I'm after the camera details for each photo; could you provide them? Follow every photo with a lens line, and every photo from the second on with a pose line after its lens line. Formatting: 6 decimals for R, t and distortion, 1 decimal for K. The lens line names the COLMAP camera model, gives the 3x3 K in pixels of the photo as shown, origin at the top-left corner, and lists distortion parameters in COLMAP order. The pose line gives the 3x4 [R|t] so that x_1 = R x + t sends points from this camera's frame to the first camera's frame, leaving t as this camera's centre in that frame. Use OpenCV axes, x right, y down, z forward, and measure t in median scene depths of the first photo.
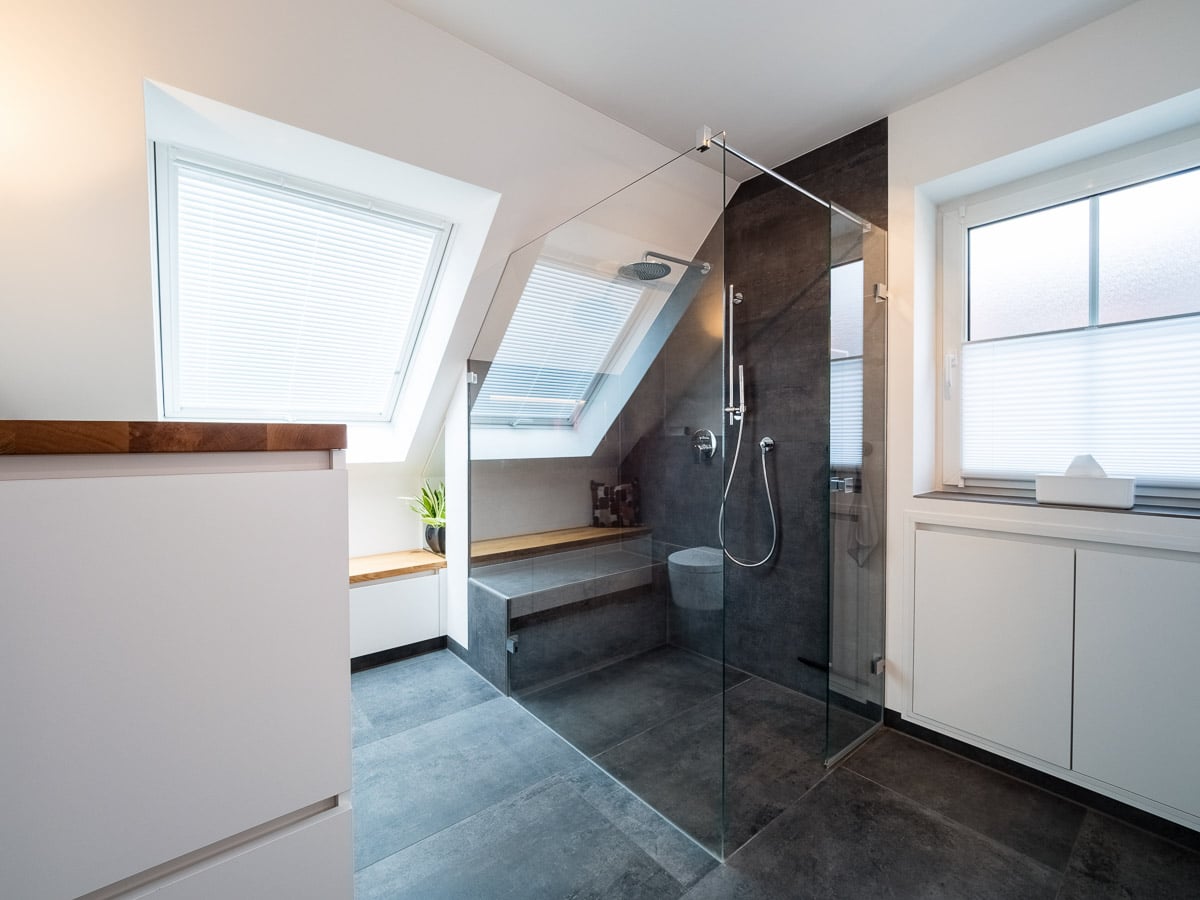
lens RADIAL K [[510.5, 0, 605.1], [0, 510.5, 449.3], [0, 0, 1]] dist [-0.012512, 0.000741]
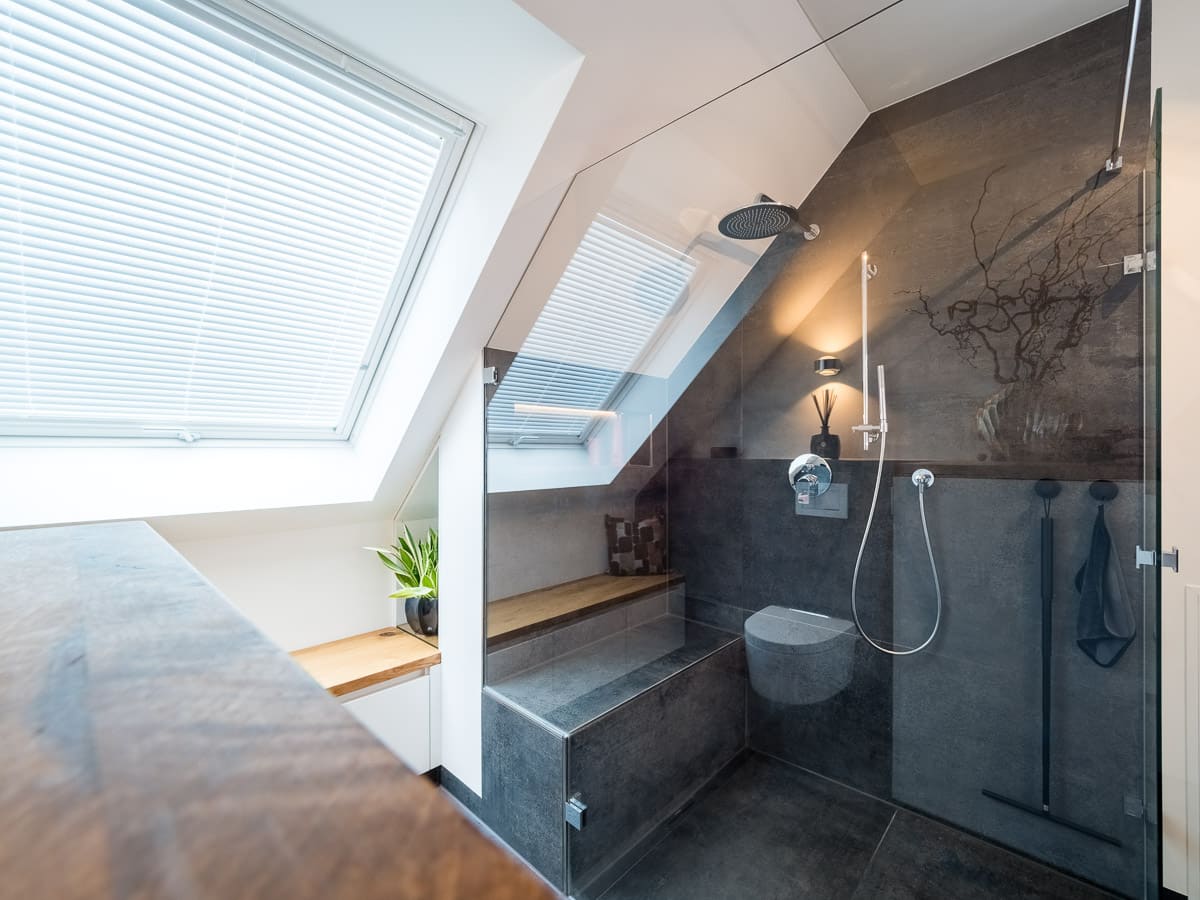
lens RADIAL K [[510.5, 0, 591.4], [0, 510.5, 452.7], [0, 0, 1]] dist [-0.012512, 0.000741]
pose [[0.994103, 0.002796, 0.108406, -0.196237], [-0.001189, 0.999888, -0.014890, -0.032026], [-0.108436, 0.014674, 0.993995, 0.331671]]
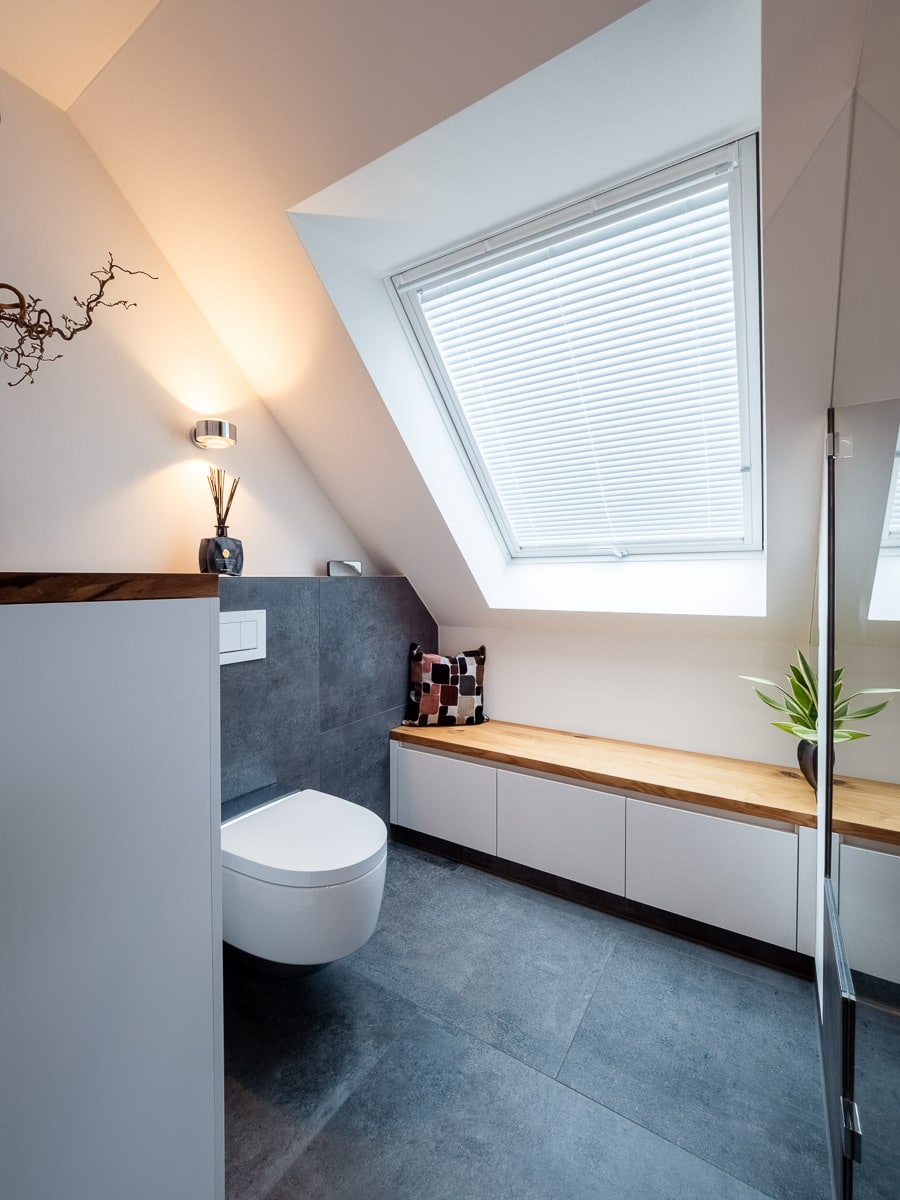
lens RADIAL K [[510.5, 0, 451.1], [0, 510.5, 585.3], [0, 0, 1]] dist [-0.012512, 0.000741]
pose [[0.312062, 0.012275, -0.949983, 0.058363], [-0.017460, 0.999822, 0.007183, -0.011429], [0.949901, 0.014345, 0.312220, 0.503873]]
